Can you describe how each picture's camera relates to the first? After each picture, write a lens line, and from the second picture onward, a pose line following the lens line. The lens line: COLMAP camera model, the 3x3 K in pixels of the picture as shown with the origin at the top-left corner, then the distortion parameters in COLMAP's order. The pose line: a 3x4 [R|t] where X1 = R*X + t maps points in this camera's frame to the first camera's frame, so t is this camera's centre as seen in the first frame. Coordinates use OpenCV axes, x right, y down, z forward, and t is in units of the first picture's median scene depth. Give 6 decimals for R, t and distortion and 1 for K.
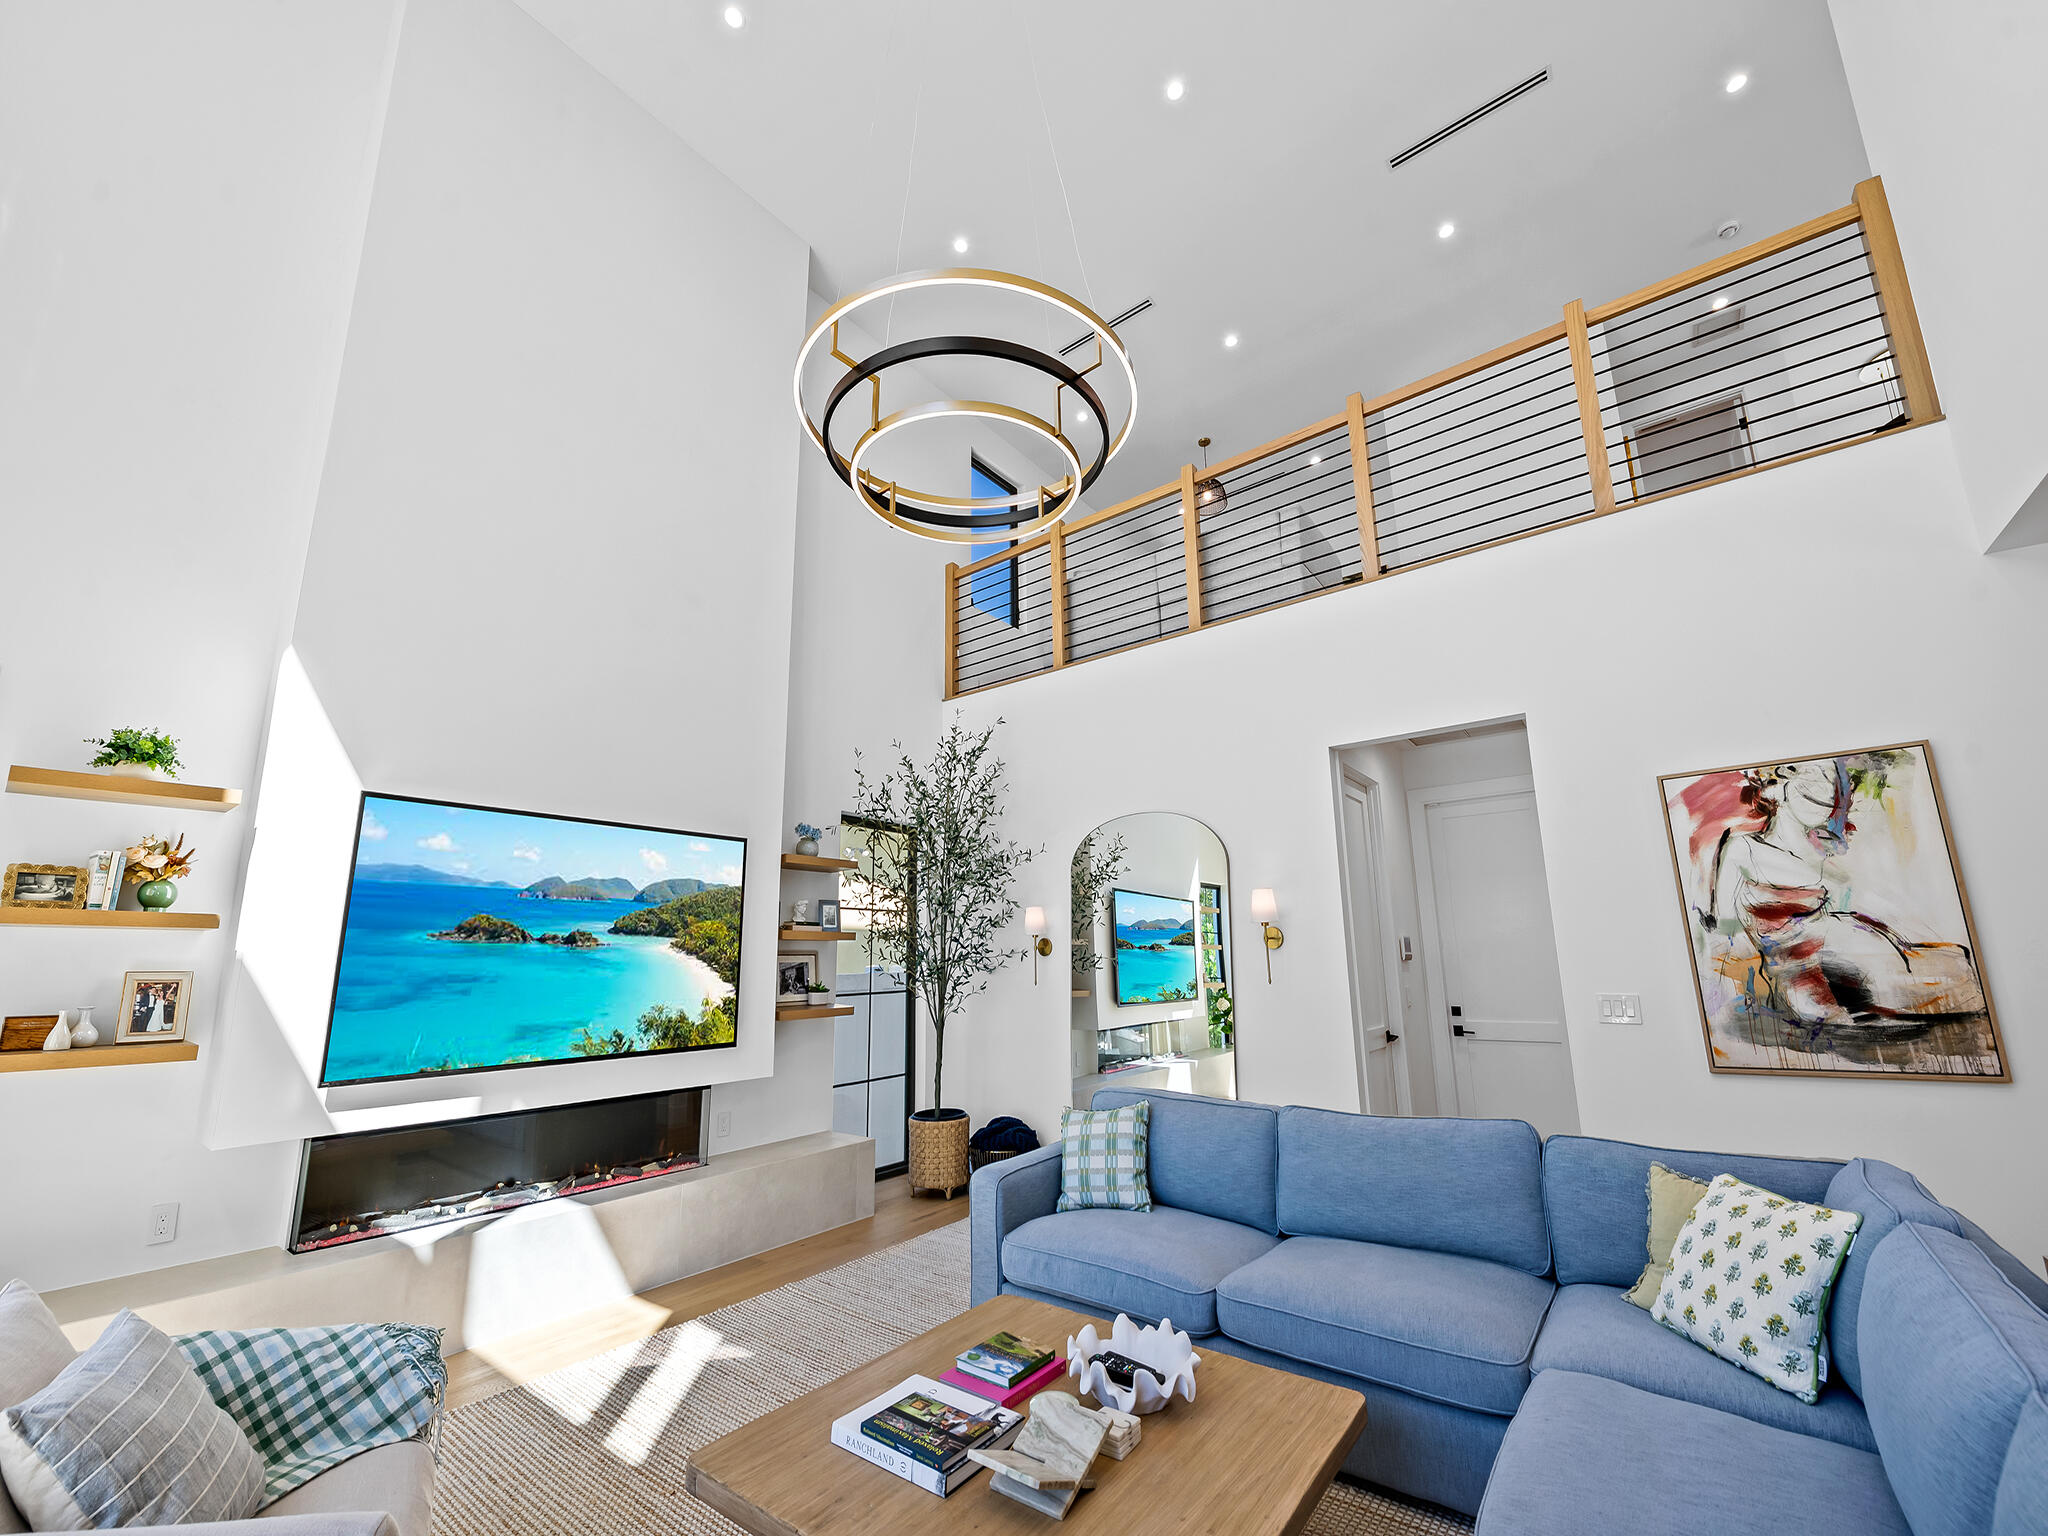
lens RADIAL K [[813.5, 0, 1024.7], [0, 813.5, 808.8], [0, 0, 1]] dist [-0.000978, -0.000167]
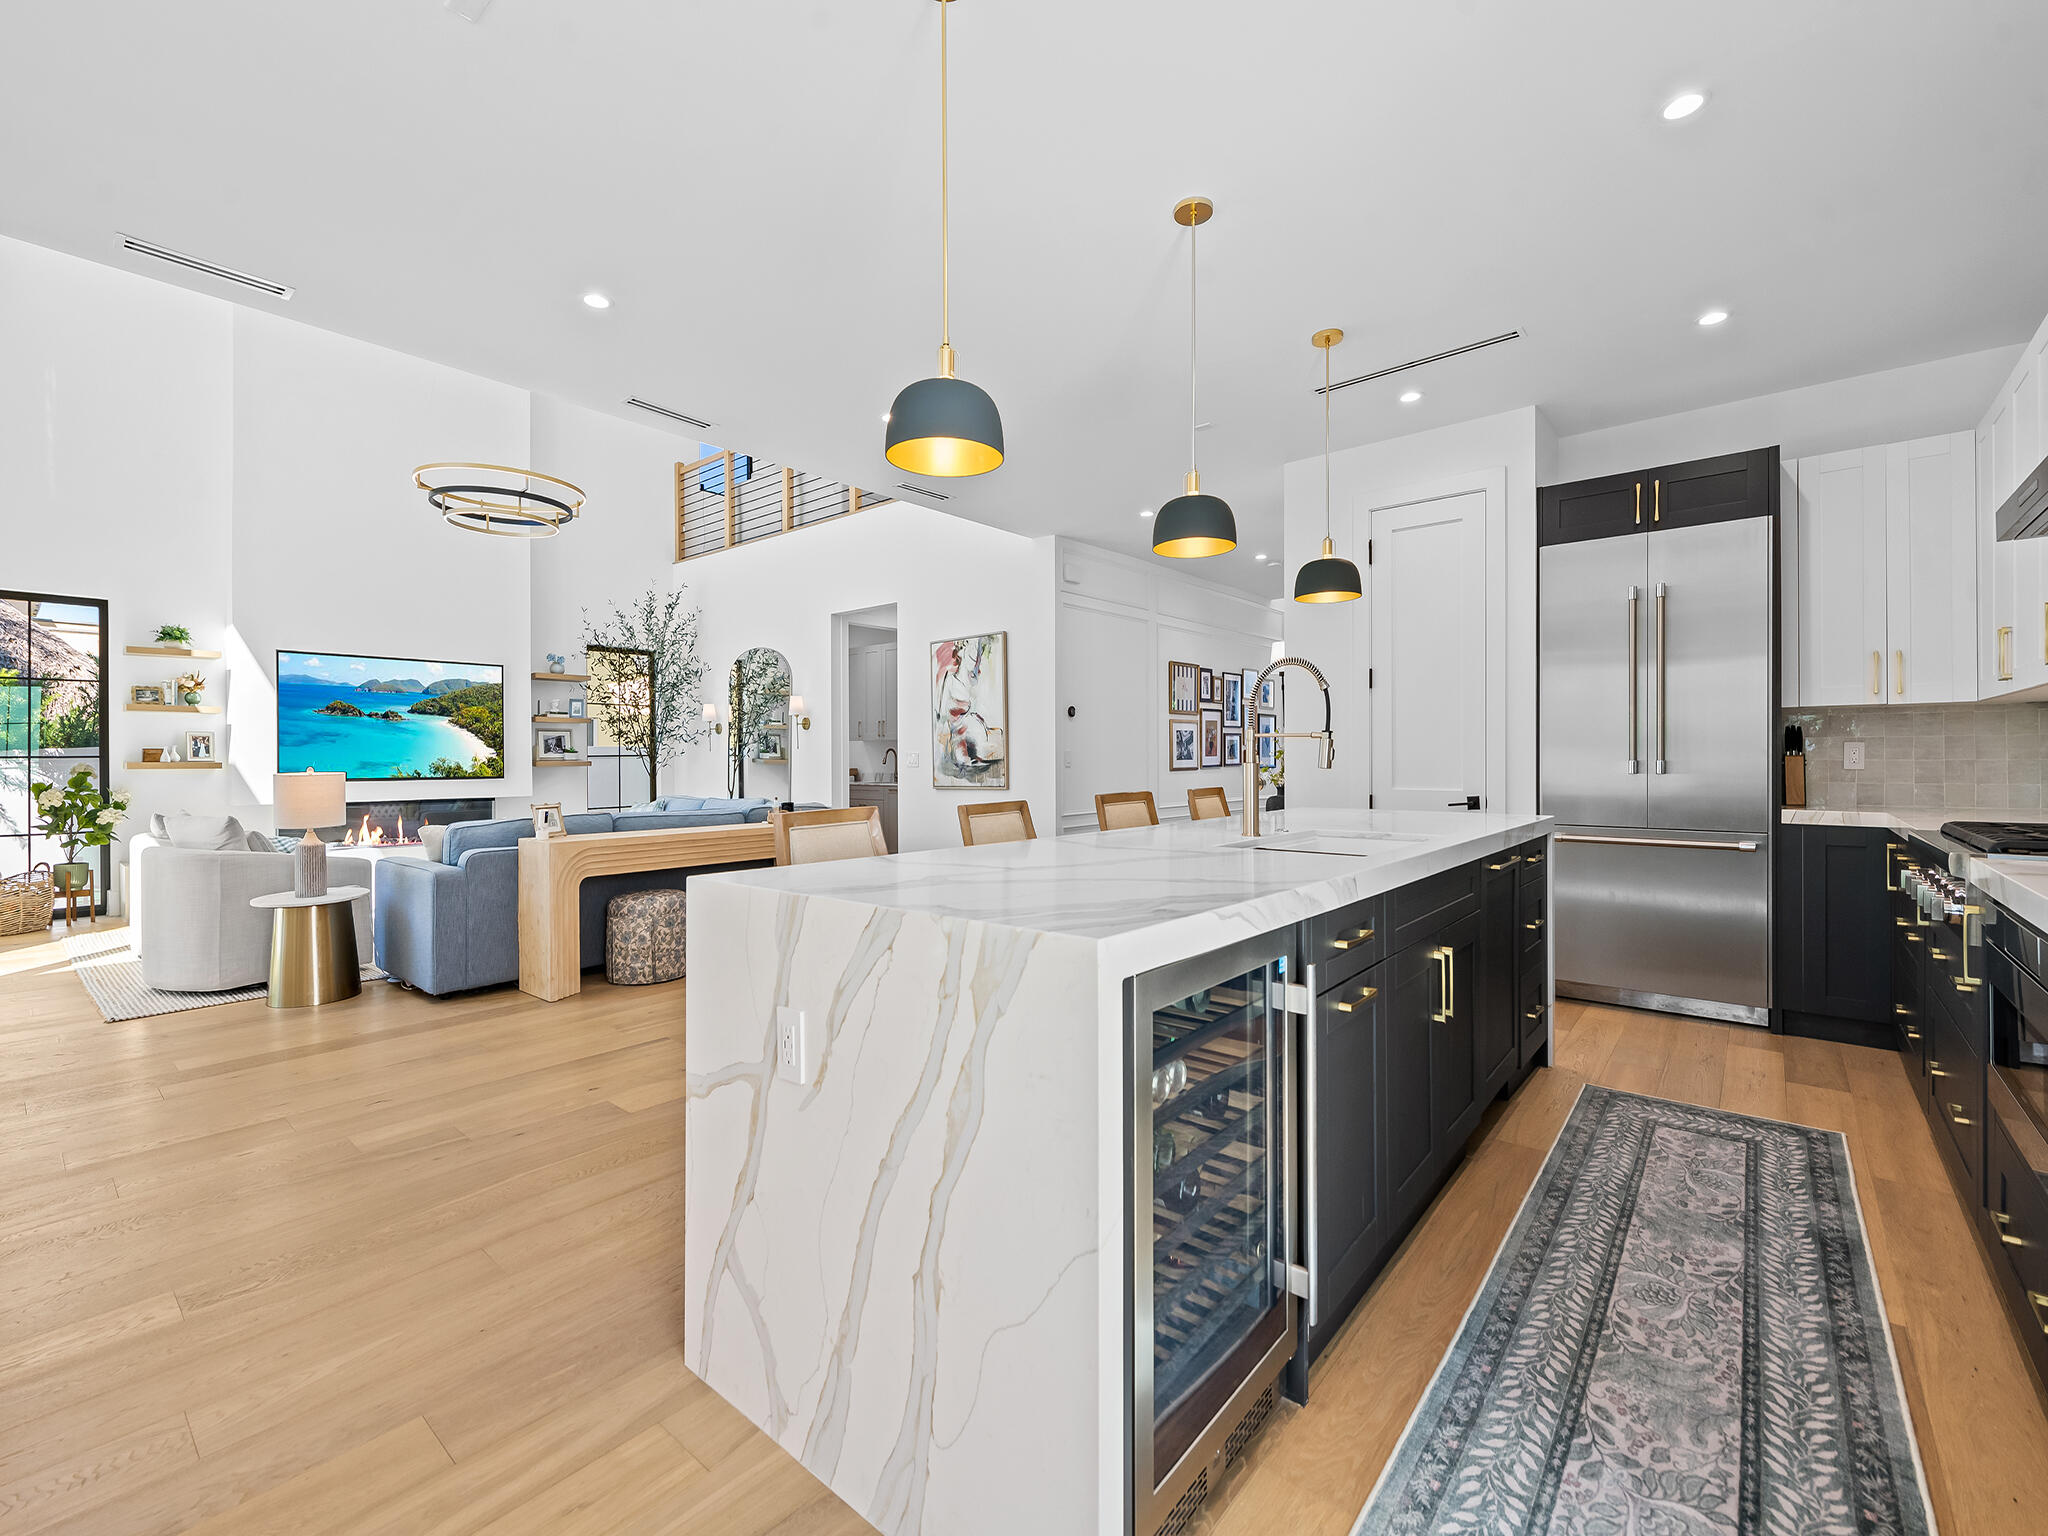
lens RADIAL K [[858.1, 0, 1024.0], [0, 858.1, 768.0], [0, 0, 1]] dist [0.001704, -0.004268]
pose [[0.999386, 0.012209, -0.032835, 1.151136], [-0.005348, 0.979493, 0.201407, -0.169832], [0.034621, -0.201108, 0.978957, -1.122401]]
